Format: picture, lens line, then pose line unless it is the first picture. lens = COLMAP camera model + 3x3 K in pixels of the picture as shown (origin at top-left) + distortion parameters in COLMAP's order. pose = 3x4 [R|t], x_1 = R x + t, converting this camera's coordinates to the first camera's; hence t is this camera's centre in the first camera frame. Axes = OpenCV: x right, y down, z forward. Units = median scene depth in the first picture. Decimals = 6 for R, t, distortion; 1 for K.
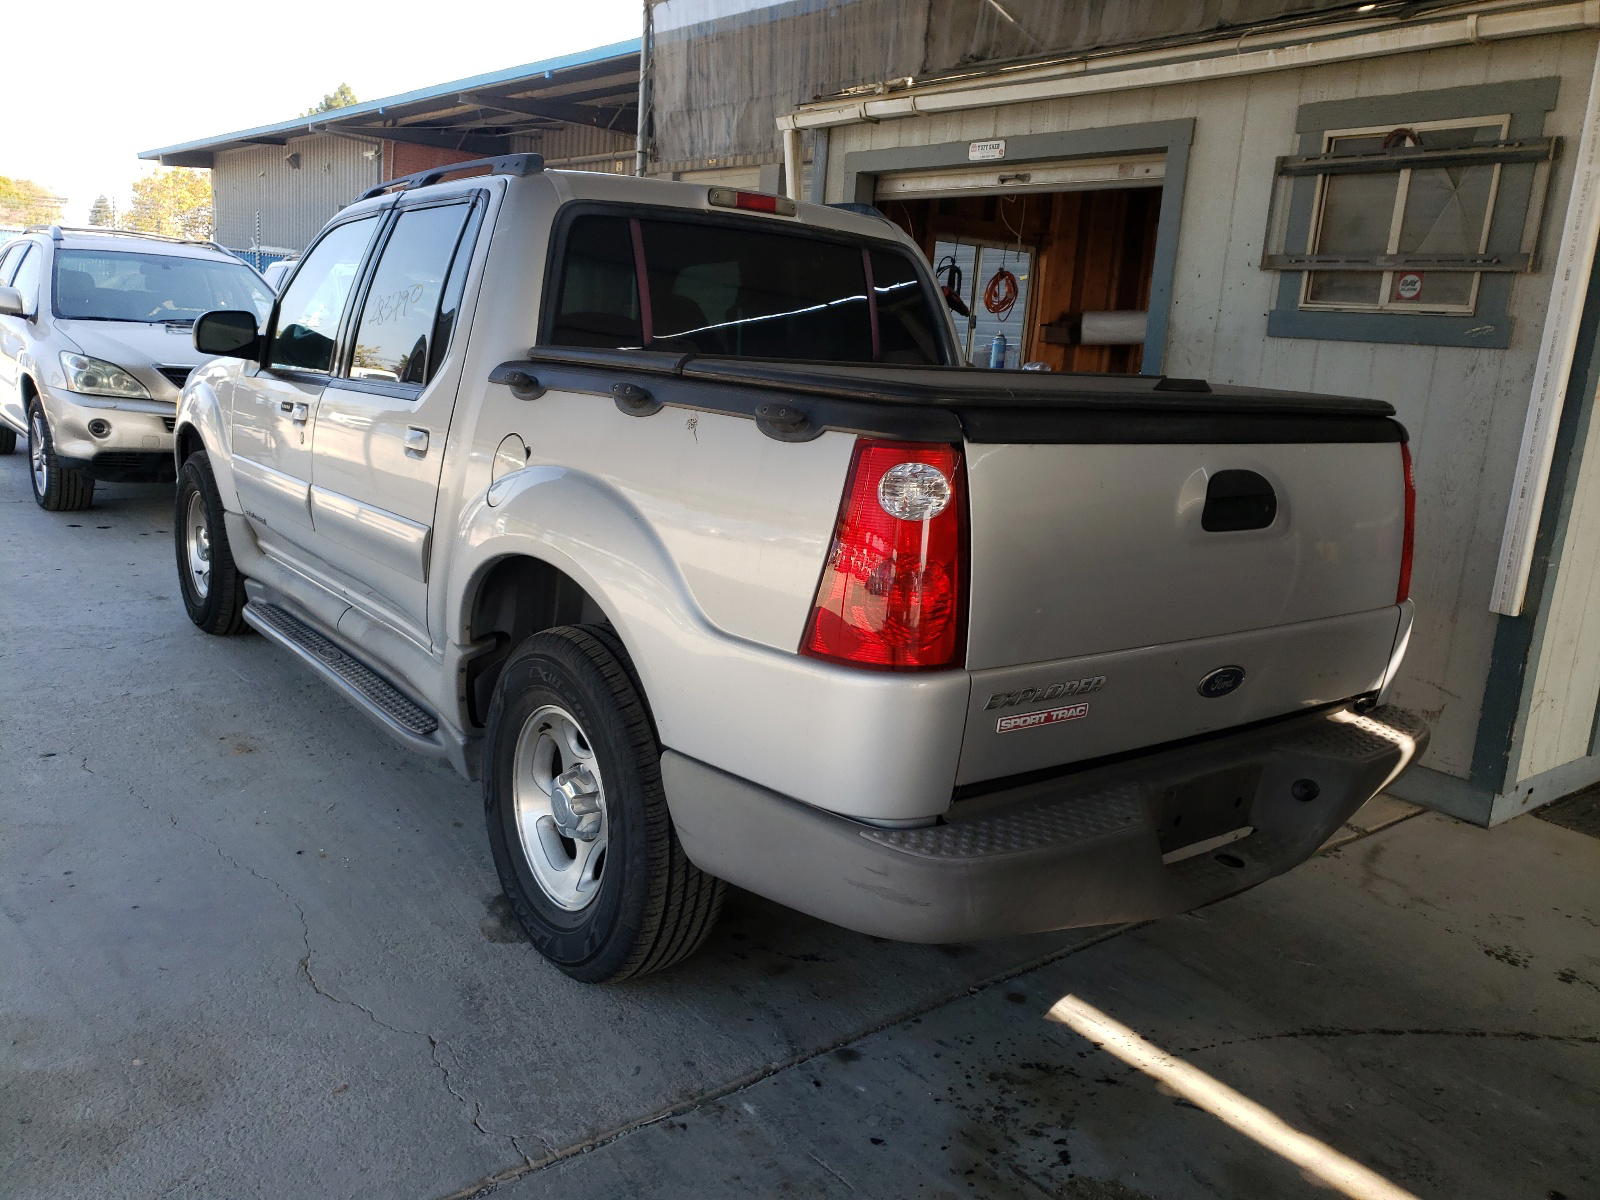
lens RADIAL K [[1273.4, 0, 808.5], [0, 1273.4, 599.0], [0, 0, 1]] dist [0.004948, 0.002986]
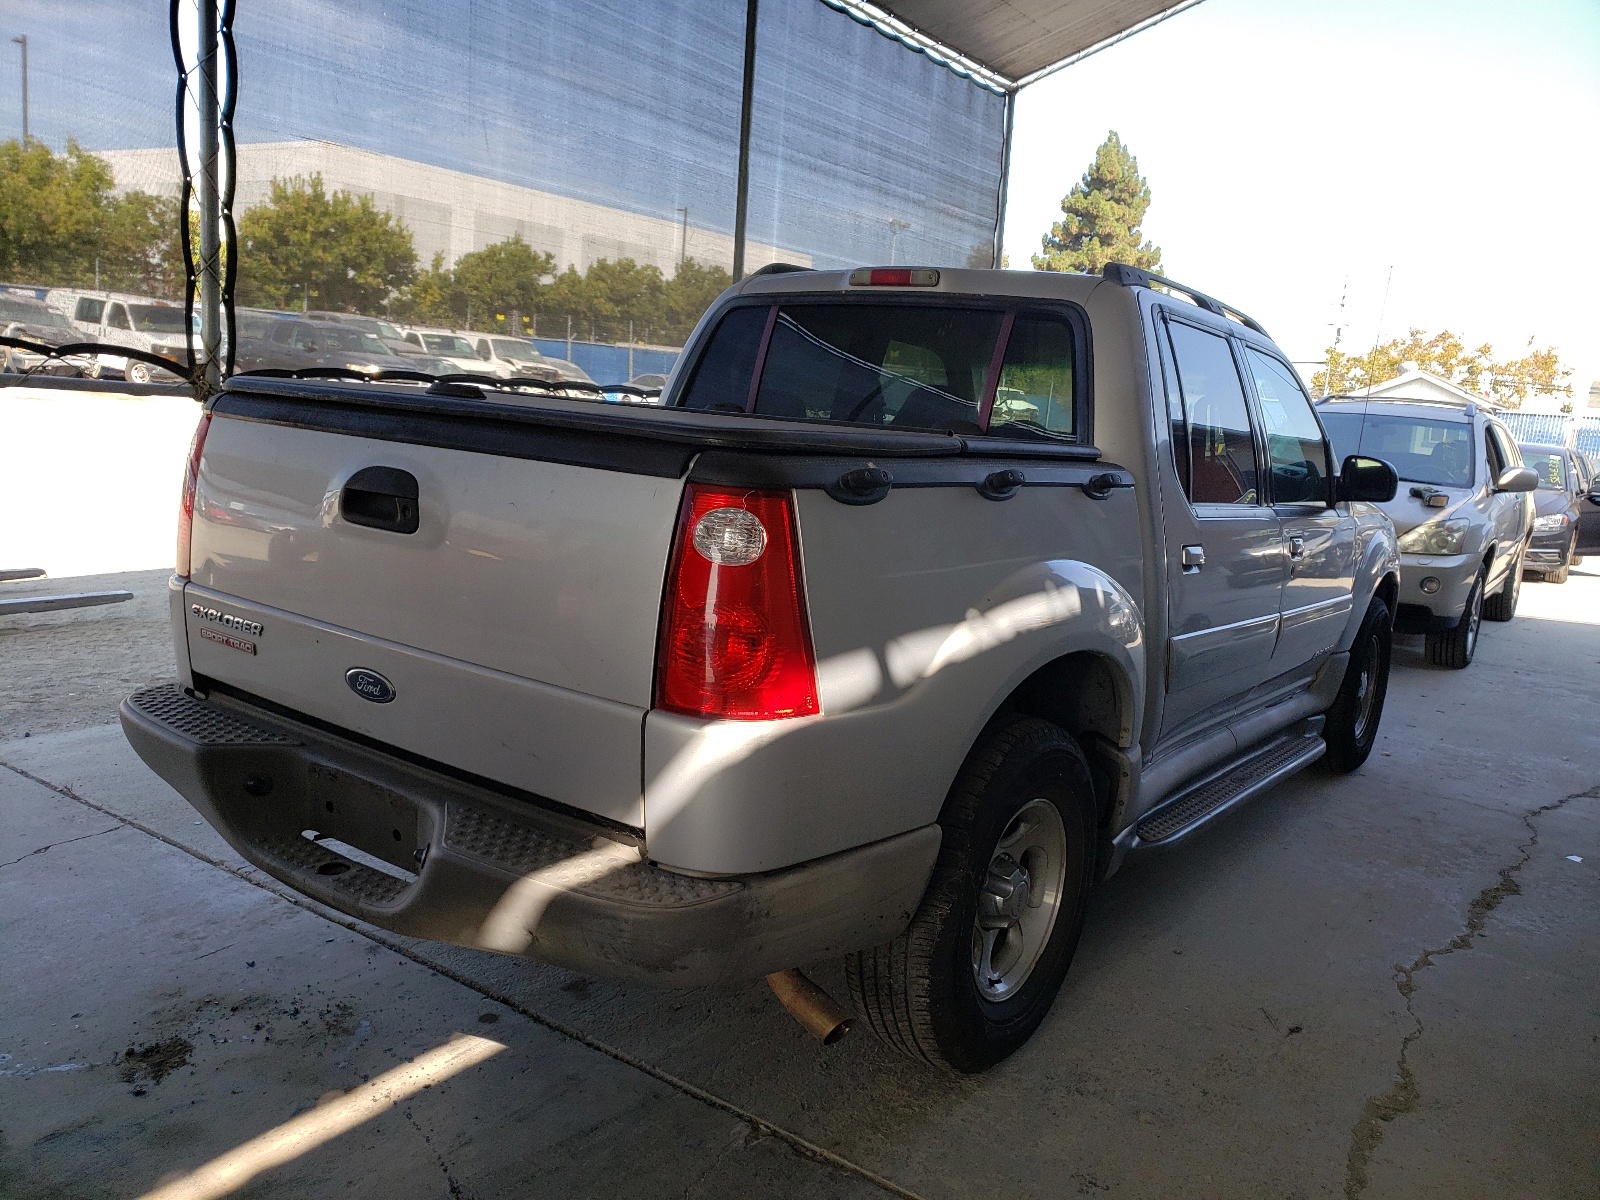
lens RADIAL K [[1251.8, 0, 806.6], [0, 1251.8, 598.3], [0, 0, 1]] dist [-0.006635, -0.009731]
pose [[0.263688, 0.093987, -0.960018, 1.258979], [-0.244736, 0.969195, 0.027664, -0.102237], [0.933045, 0.227656, 0.278568, 0.981758]]
